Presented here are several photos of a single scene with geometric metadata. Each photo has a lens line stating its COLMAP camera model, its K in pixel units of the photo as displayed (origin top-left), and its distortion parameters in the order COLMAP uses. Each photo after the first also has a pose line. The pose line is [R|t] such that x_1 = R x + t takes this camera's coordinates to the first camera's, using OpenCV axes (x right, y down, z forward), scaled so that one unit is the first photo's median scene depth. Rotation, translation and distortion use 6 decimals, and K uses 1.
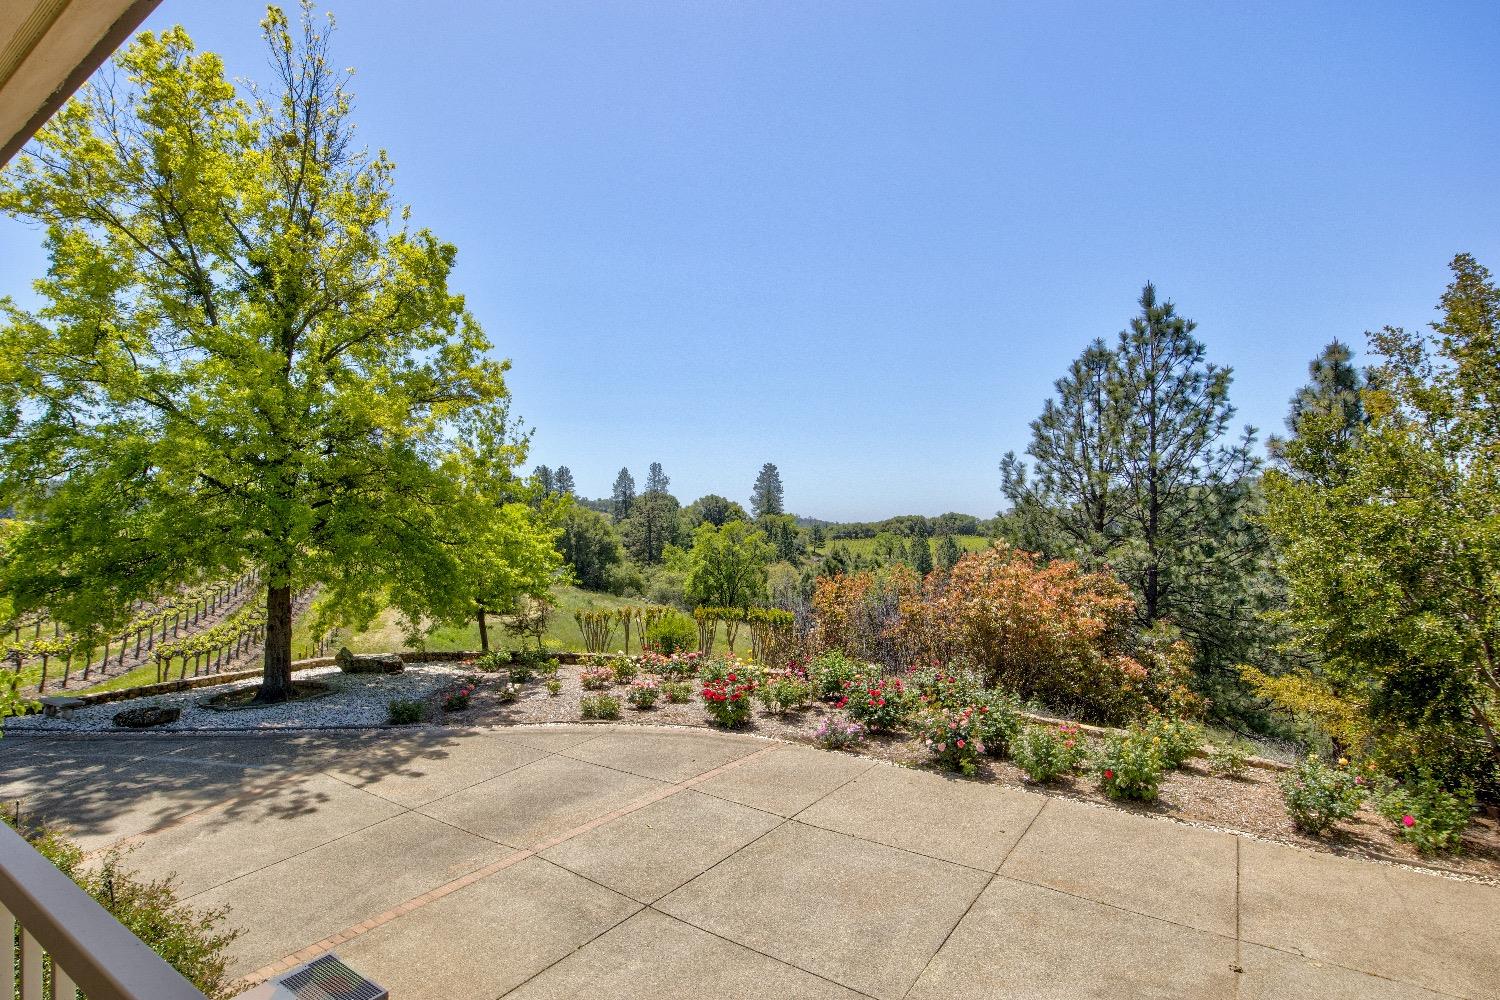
lens RADIAL K [[753.7, 0, 750.0], [0, 753.7, 500.0], [0, 0, 1]] dist [0.003169, 0.000703]
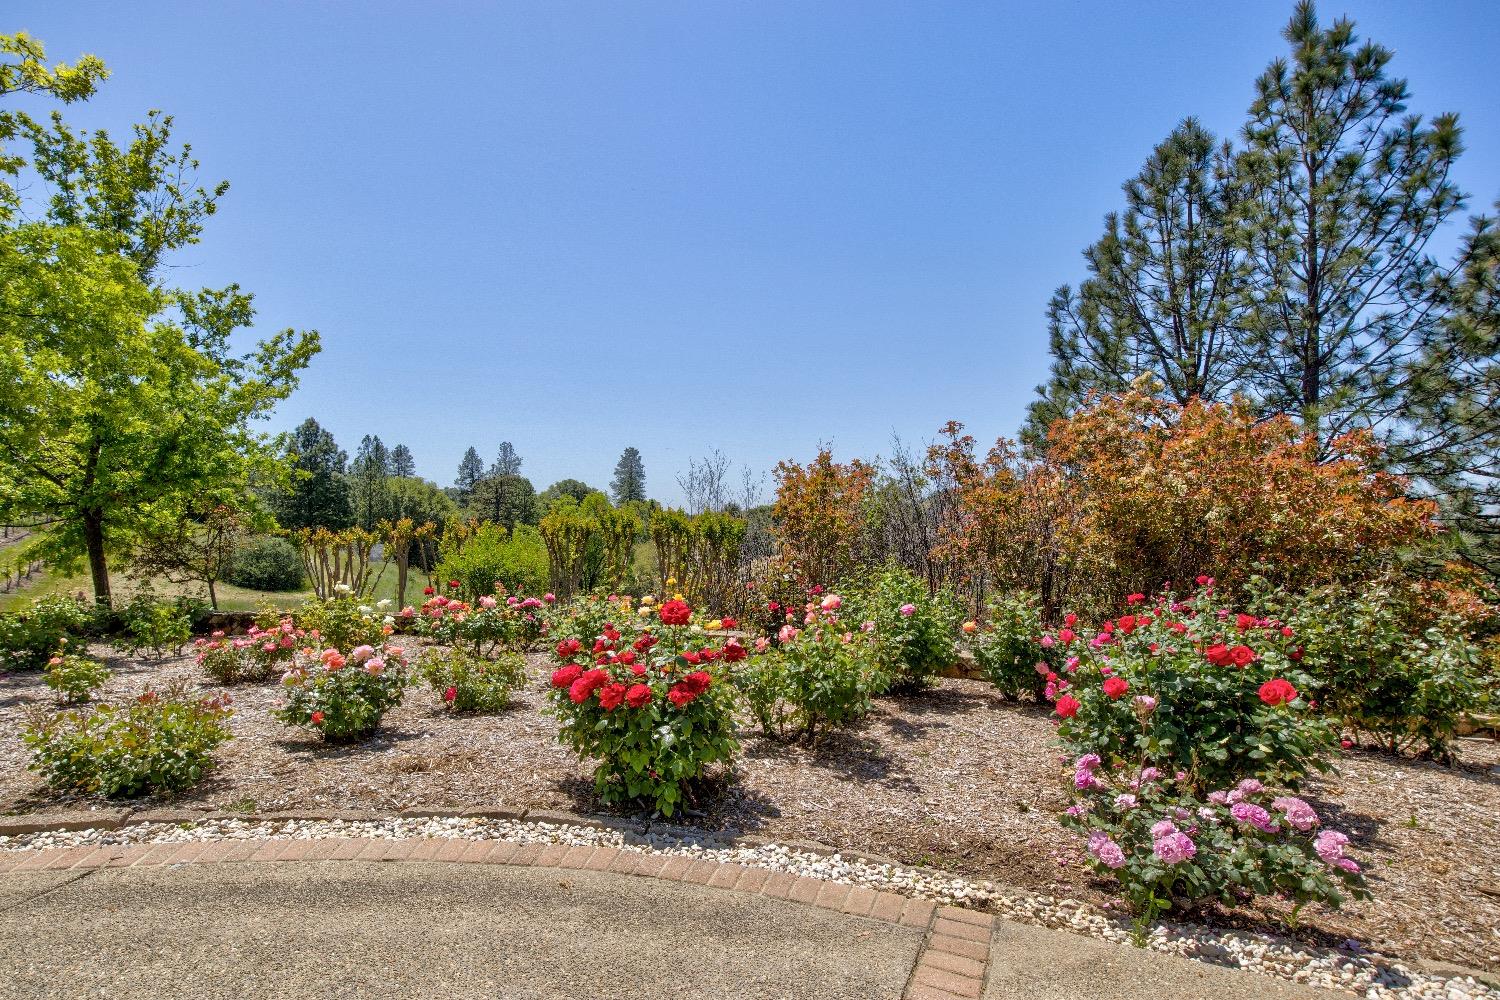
lens RADIAL K [[754.2, 0, 750.0], [0, 754.2, 500.0], [0, 0, 1]] dist [-0.008504, -0.000560]
pose [[0.982794, 0.010317, 0.184415, -0.026223], [-0.012029, 0.999894, 0.008168, 0.112620], [-0.184312, -0.010246, 0.982814, 0.431215]]
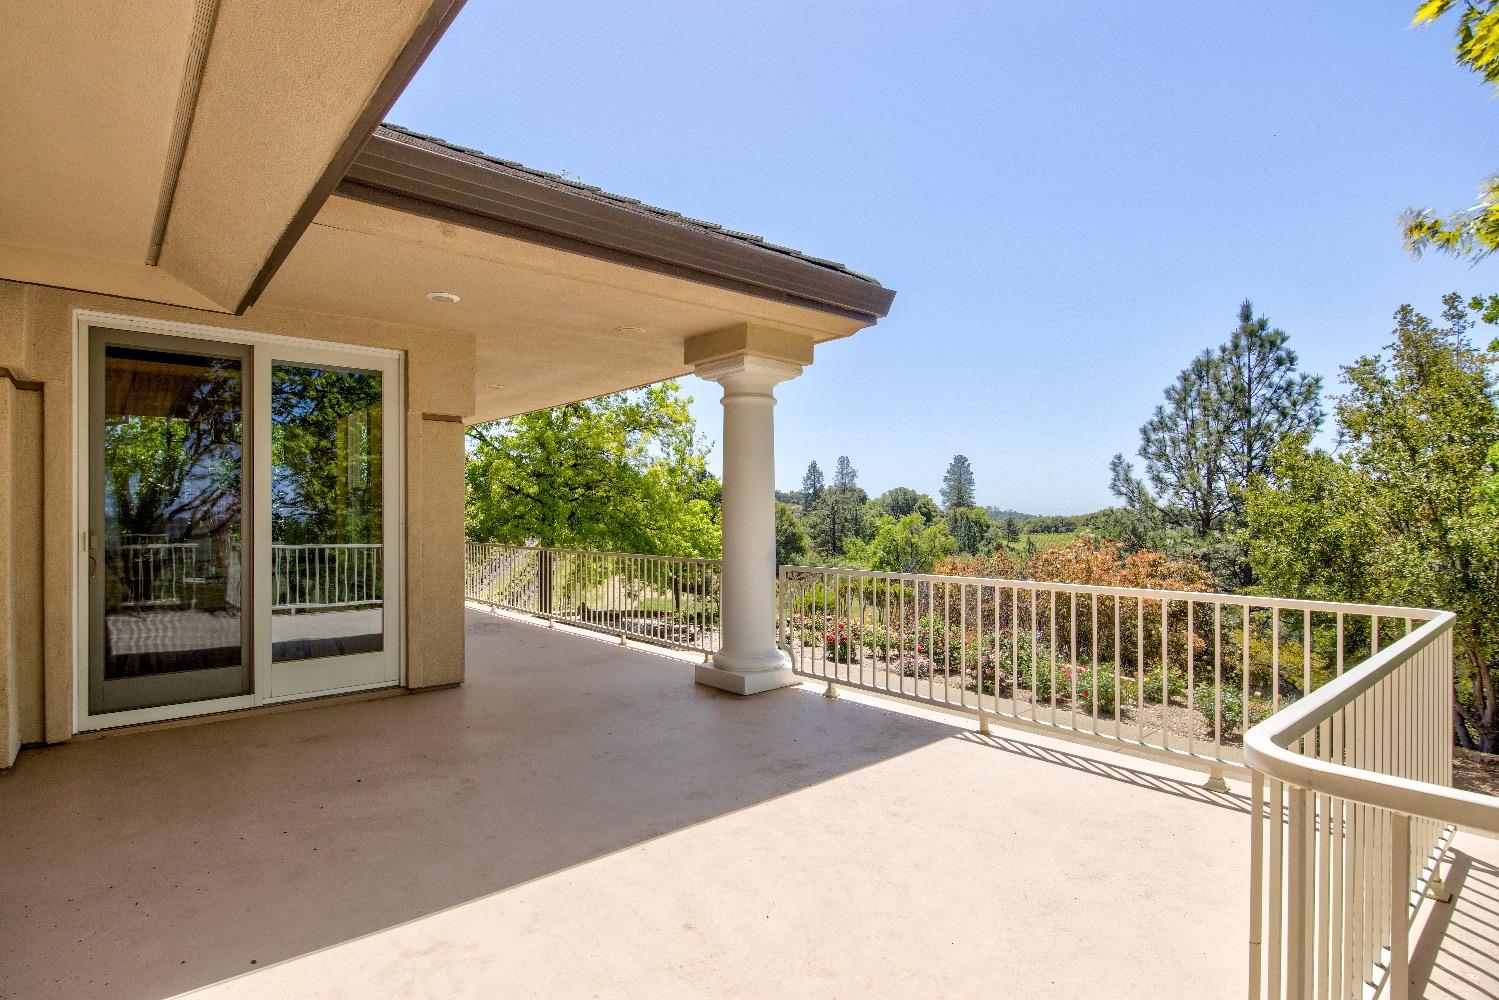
lens RADIAL K [[753.2, 0, 749.5], [0, 753.2, 500.0], [0, 0, 1]] dist [0.003169, 0.000703]
pose [[0.967761, 0.000213, -0.251870, 0.094728], [0.002411, 0.999946, 0.010108, -0.007866], [0.251858, -0.010390, 0.967708, -0.228943]]
